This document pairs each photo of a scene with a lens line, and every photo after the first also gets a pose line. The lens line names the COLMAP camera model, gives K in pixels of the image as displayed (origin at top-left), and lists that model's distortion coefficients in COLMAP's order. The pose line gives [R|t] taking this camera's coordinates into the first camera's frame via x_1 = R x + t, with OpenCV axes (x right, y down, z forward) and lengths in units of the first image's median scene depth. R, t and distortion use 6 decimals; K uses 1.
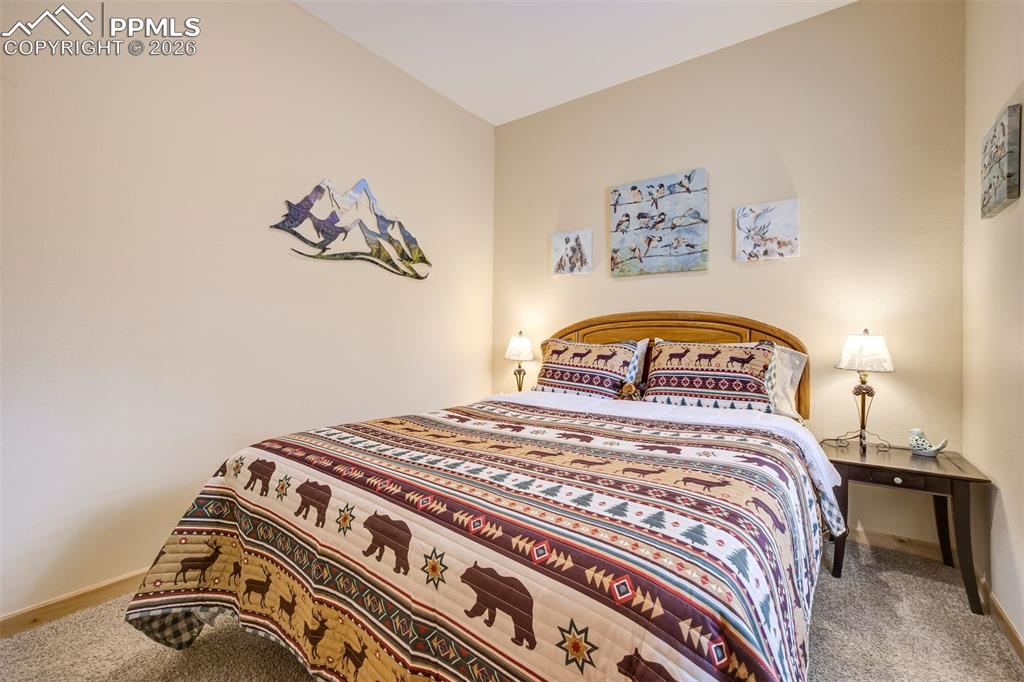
lens RADIAL K [[438.2, 0, 510.7], [0, 438.2, 337.6], [0, 0, 1]] dist [-0.040157, 0.020003]
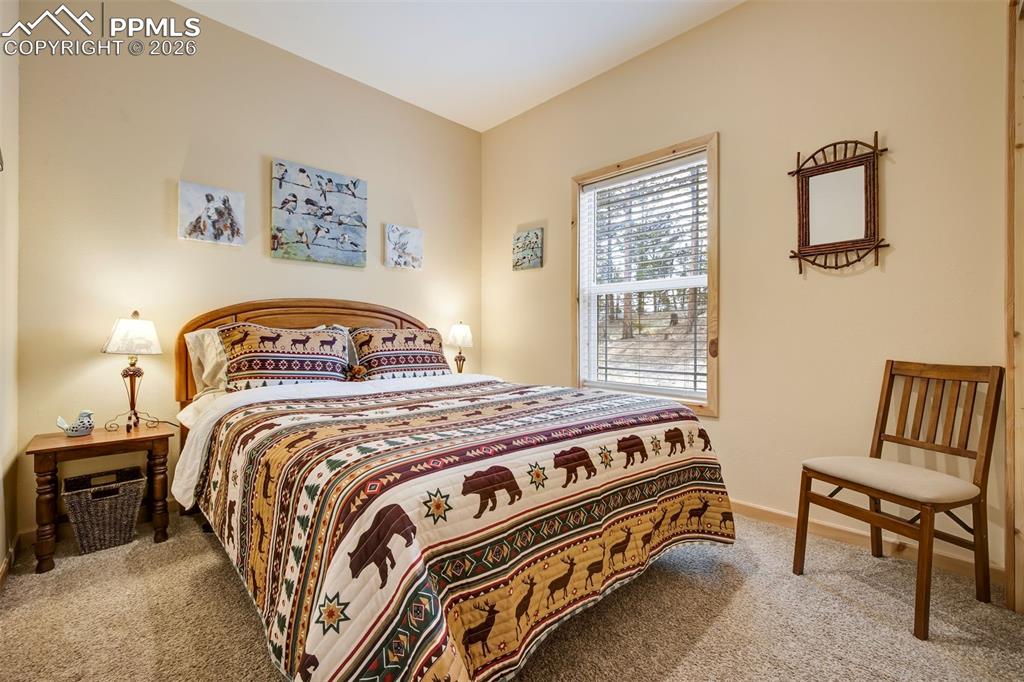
lens RADIAL K [[446.4, 0, 512.0], [0, 446.4, 338.6], [0, 0, 1]] dist [-0.033570, 0.016020]
pose [[0.147256, -0.027271, 0.988722, -0.659803], [-0.018814, 0.999362, 0.030367, -0.004486], [-0.988920, -0.023073, 0.146649, 0.386614]]
